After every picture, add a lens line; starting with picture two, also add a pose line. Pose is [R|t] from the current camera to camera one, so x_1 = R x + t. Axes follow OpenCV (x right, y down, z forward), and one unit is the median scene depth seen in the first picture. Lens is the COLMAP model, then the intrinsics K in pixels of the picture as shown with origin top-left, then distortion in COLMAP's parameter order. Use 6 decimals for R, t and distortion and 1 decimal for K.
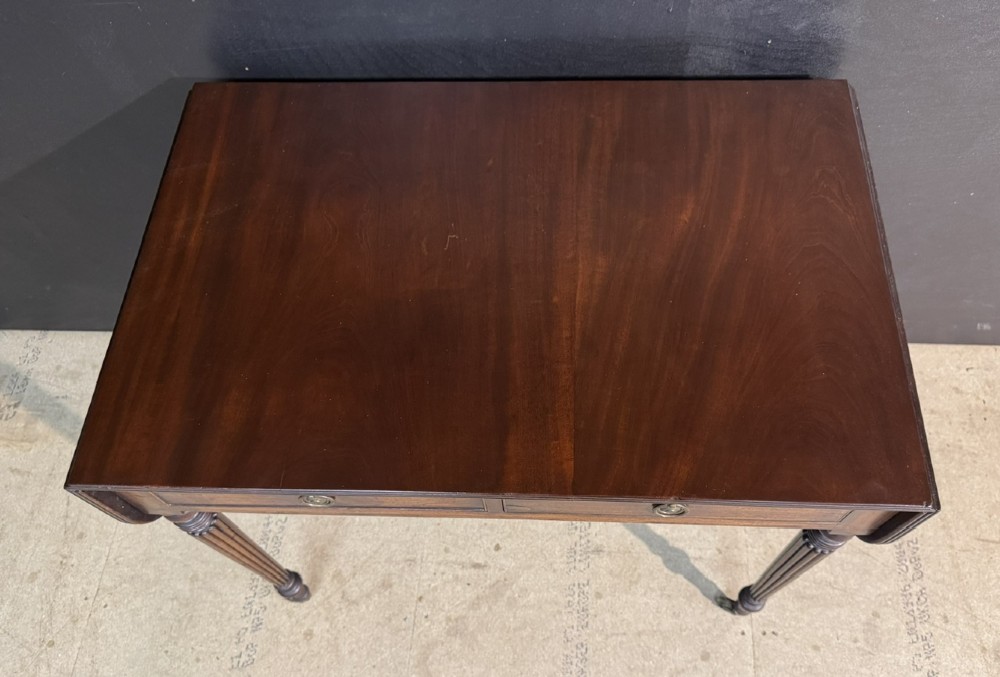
lens RADIAL K [[766.1, 0, 521.0], [0, 766.1, 388.3], [0, 0, 1]] dist [0.074578, -0.130445]
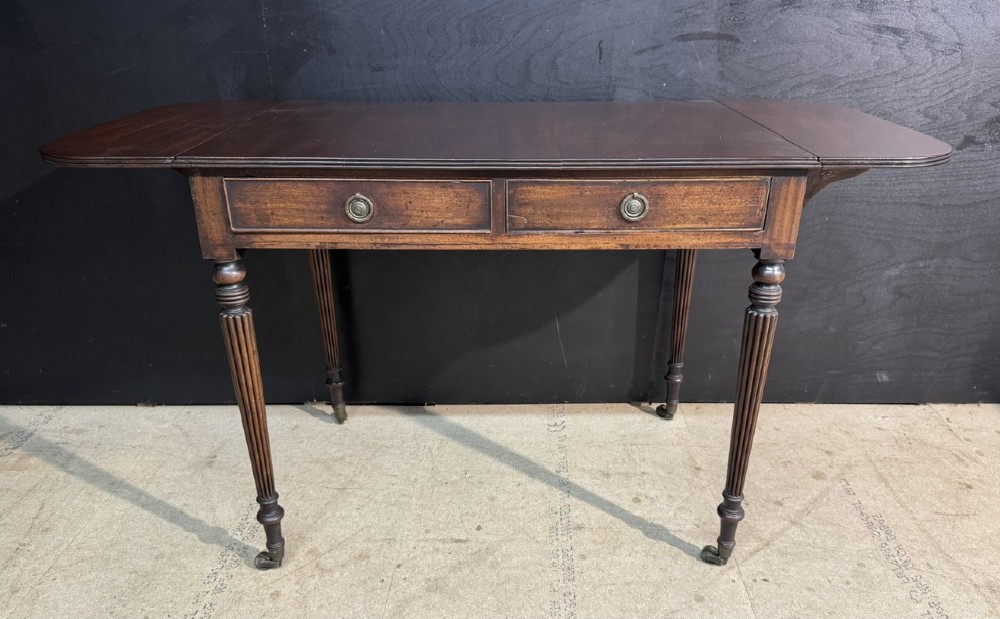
lens RADIAL K [[737.1, 0, 522.5], [0, 737.1, 339.8], [0, 0, 1]] dist [0.060387, -0.089690]
pose [[0.997883, 0.018541, 0.062328, -0.040660], [0.023999, 0.785822, -0.617987, 0.640558], [-0.060437, 0.618175, 0.783714, 0.096321]]
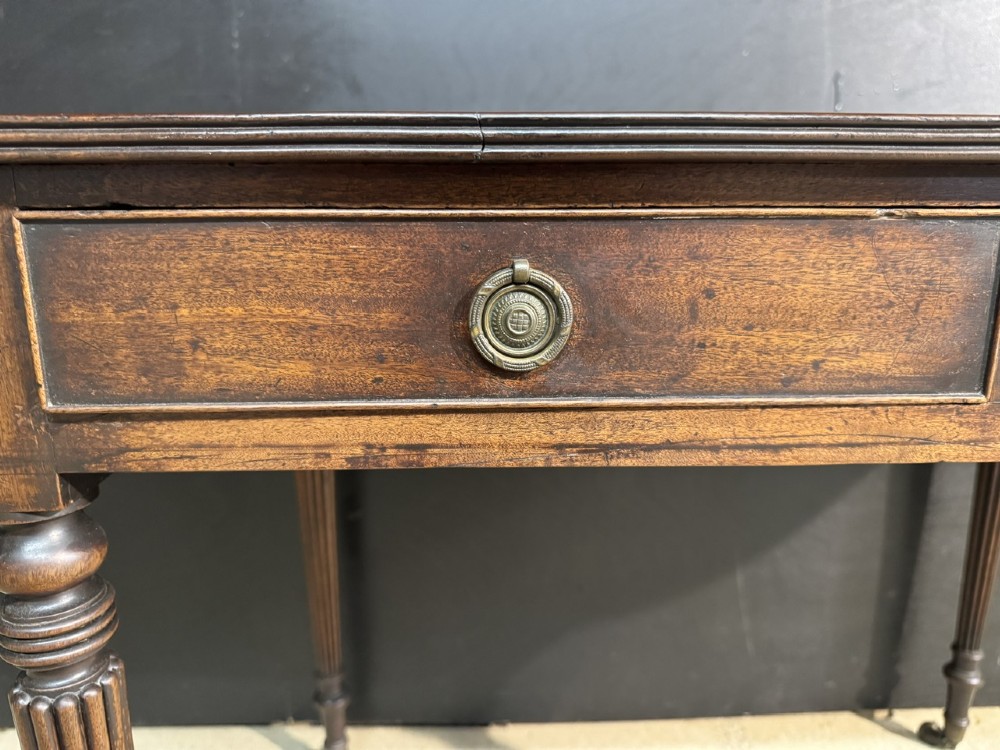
lens RADIAL K [[720.6, 0, 500.4], [0, 720.6, 372.1], [0, 0, 1]] dist [0.065425, -0.123847]
pose [[0.997223, 0.018048, 0.072250, -0.176233], [0.044023, 0.639652, -0.767403, 0.242220], [-0.060065, 0.768453, 0.637081, 0.484611]]
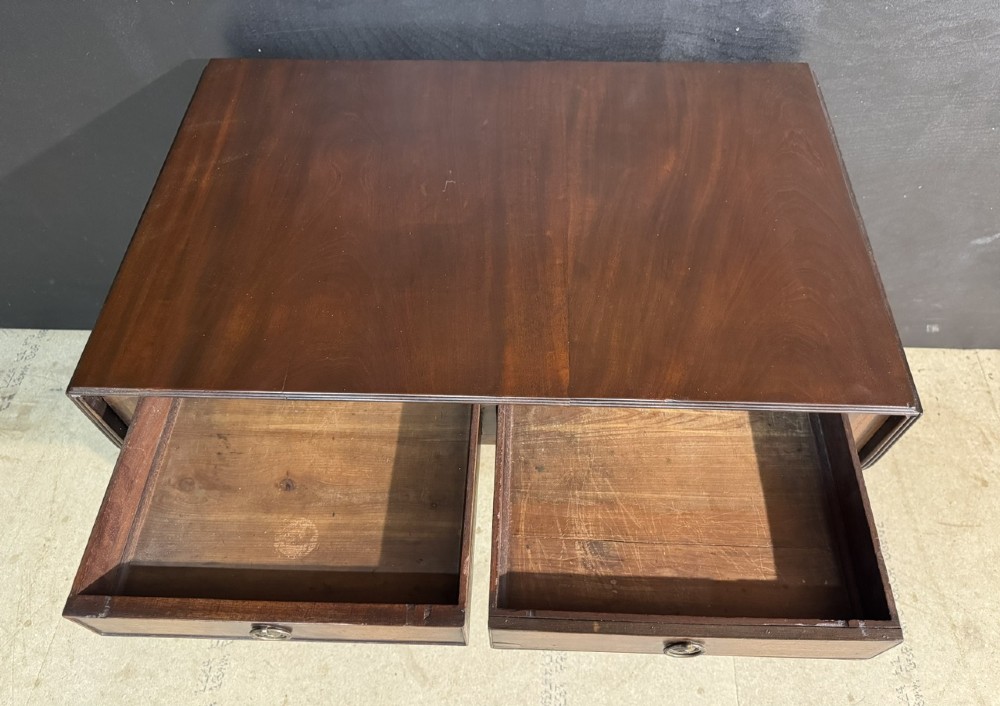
lens RADIAL K [[722.8, 0, 505.5], [0, 722.8, 377.3], [0, 0, 1]] dist [0.034178, -0.052092]
pose [[0.999621, 0.010839, 0.025324, -0.022634], [-0.007909, 0.993556, -0.113064, 0.118202], [-0.026386, 0.112820, 0.993265, 0.021691]]
